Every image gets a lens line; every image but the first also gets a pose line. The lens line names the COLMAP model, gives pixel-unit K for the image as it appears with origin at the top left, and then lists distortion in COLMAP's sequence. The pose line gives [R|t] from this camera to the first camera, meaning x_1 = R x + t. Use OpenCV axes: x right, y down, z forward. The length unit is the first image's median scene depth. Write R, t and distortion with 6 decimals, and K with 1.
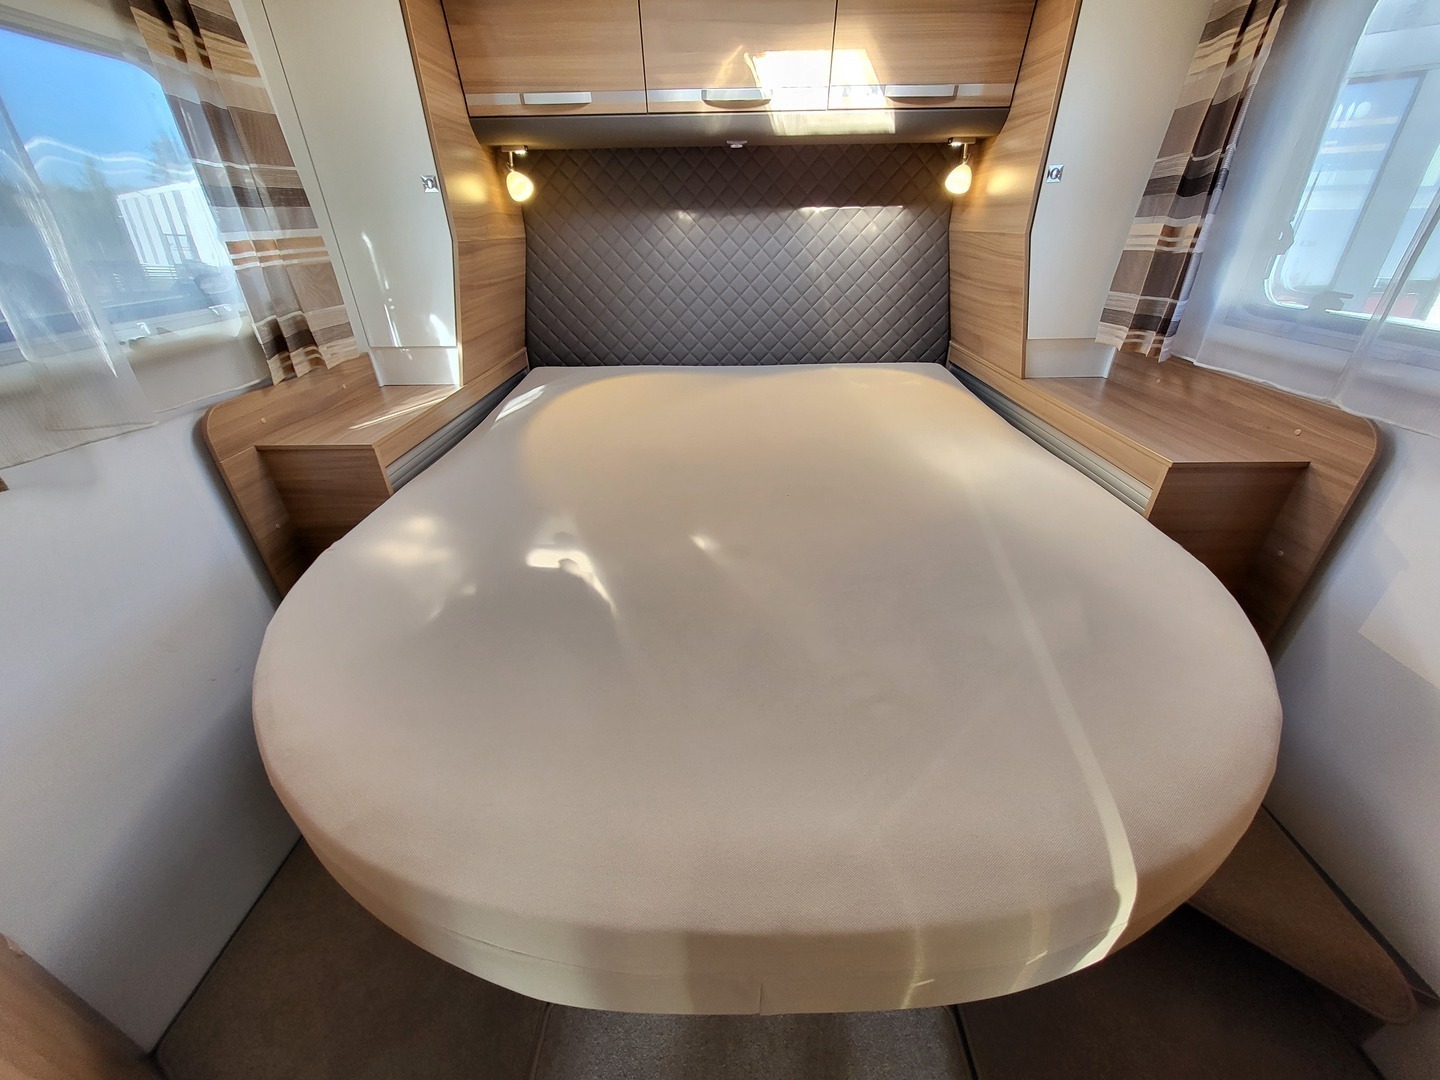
lens RADIAL K [[568.0, 0, 720.0], [0, 568.0, 538.5], [0, 0, 1]] dist [0.001544, 0.000058]
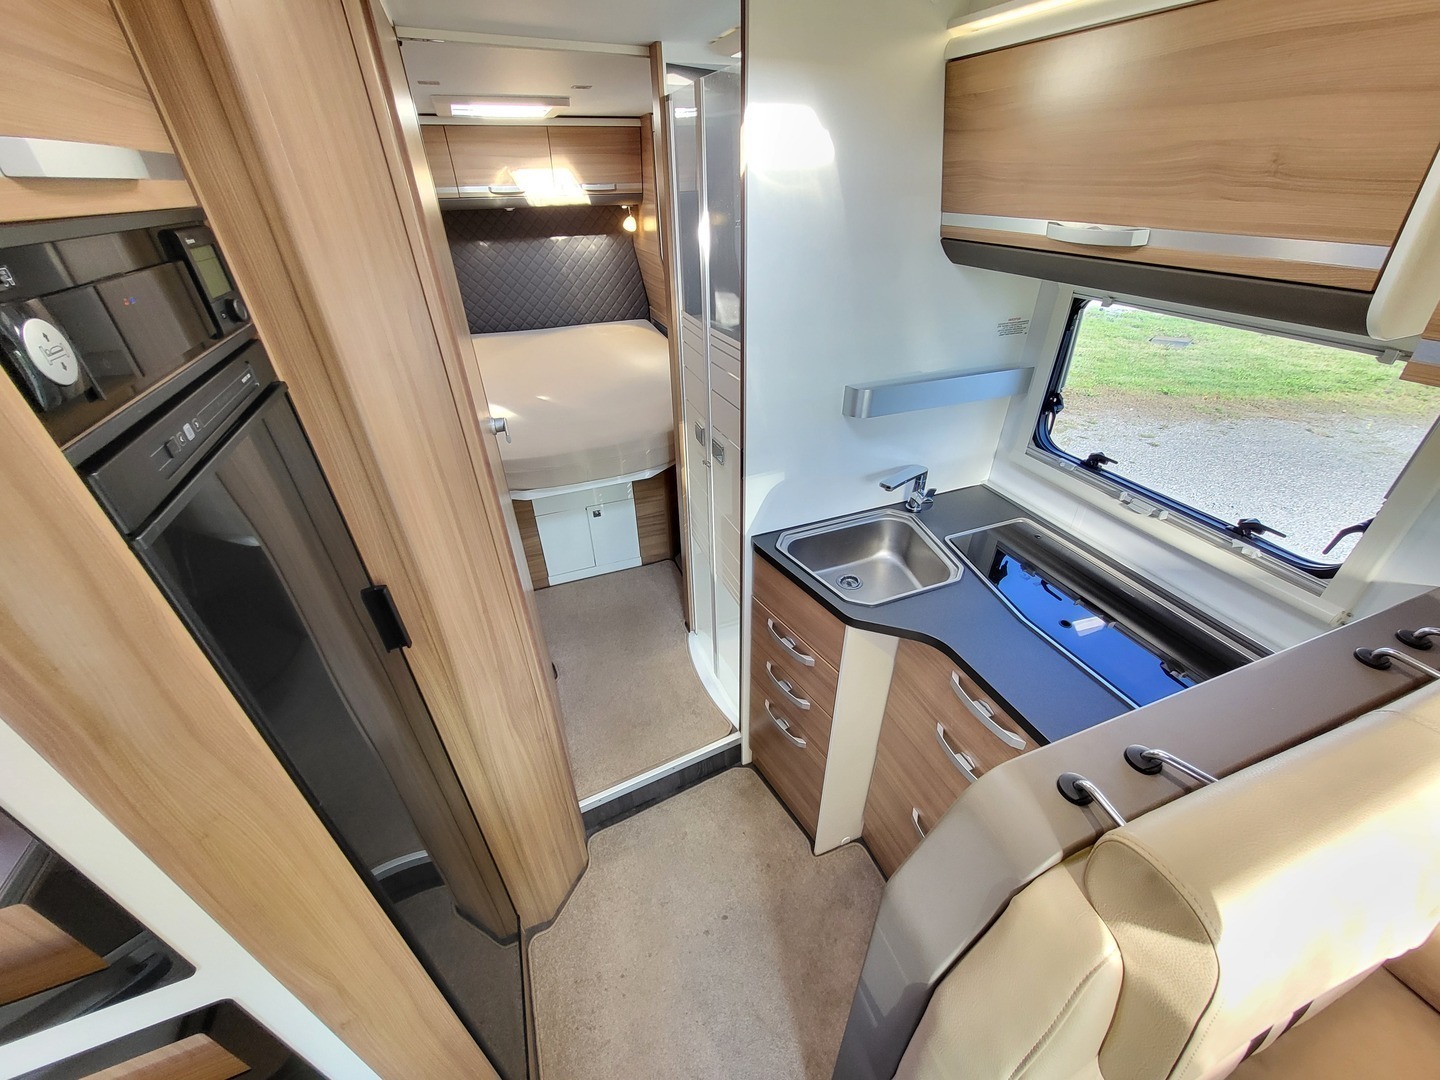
lens RADIAL K [[568.0, 0, 725.0], [0, 568.0, 547.2], [0, 0, 1]] dist [0.001544, 0.000058]
pose [[0.923915, -0.204316, 0.323475, -0.148500], [0.184466, 0.978595, 0.091234, 0.360831], [-0.335192, -0.024622, 0.941828, -1.029268]]
